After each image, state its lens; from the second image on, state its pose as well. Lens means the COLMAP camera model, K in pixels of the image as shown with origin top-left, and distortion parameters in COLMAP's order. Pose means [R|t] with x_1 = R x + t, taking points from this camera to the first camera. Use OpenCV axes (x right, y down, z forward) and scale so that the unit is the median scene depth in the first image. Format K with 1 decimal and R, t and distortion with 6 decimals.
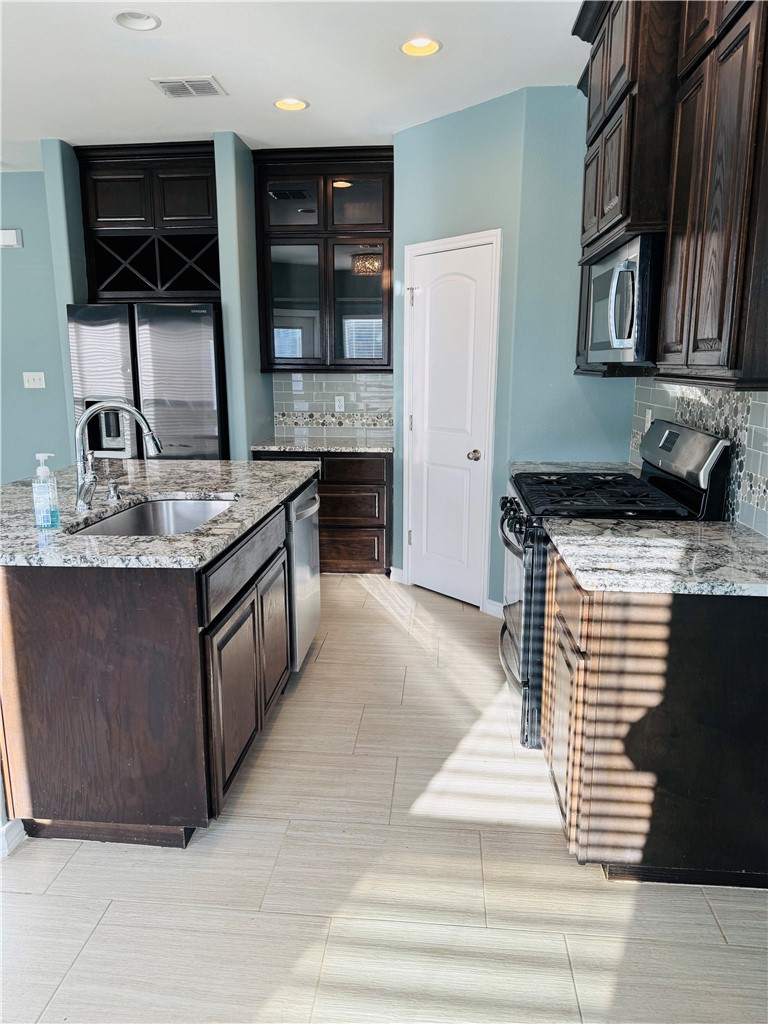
lens RADIAL K [[720.1, 0, 384.0], [0, 720.1, 512.0], [0, 0, 1]] dist [0.040714, -0.000173]
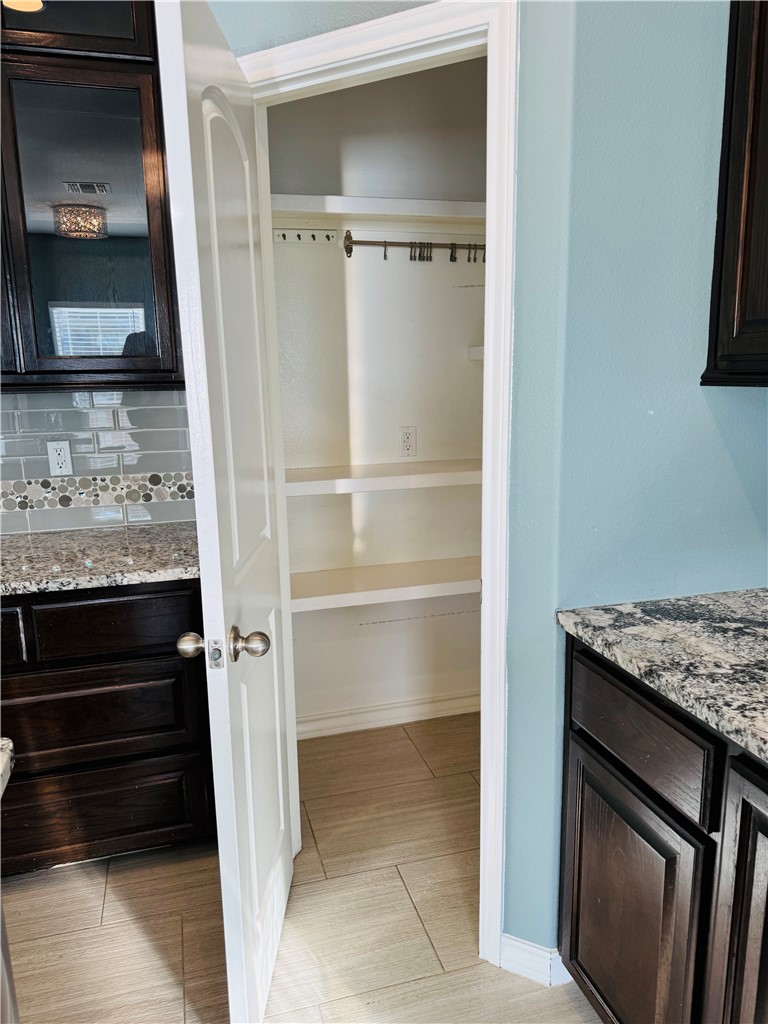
lens RADIAL K [[720.1, 0, 384.0], [0, 720.1, 512.0], [0, 0, 1]] dist [0.040714, -0.000173]
pose [[0.934888, -0.091028, 0.343073, -0.030778], [0.091308, 0.995704, 0.015373, -0.104670], [-0.342998, 0.016954, 0.939183, 0.503761]]
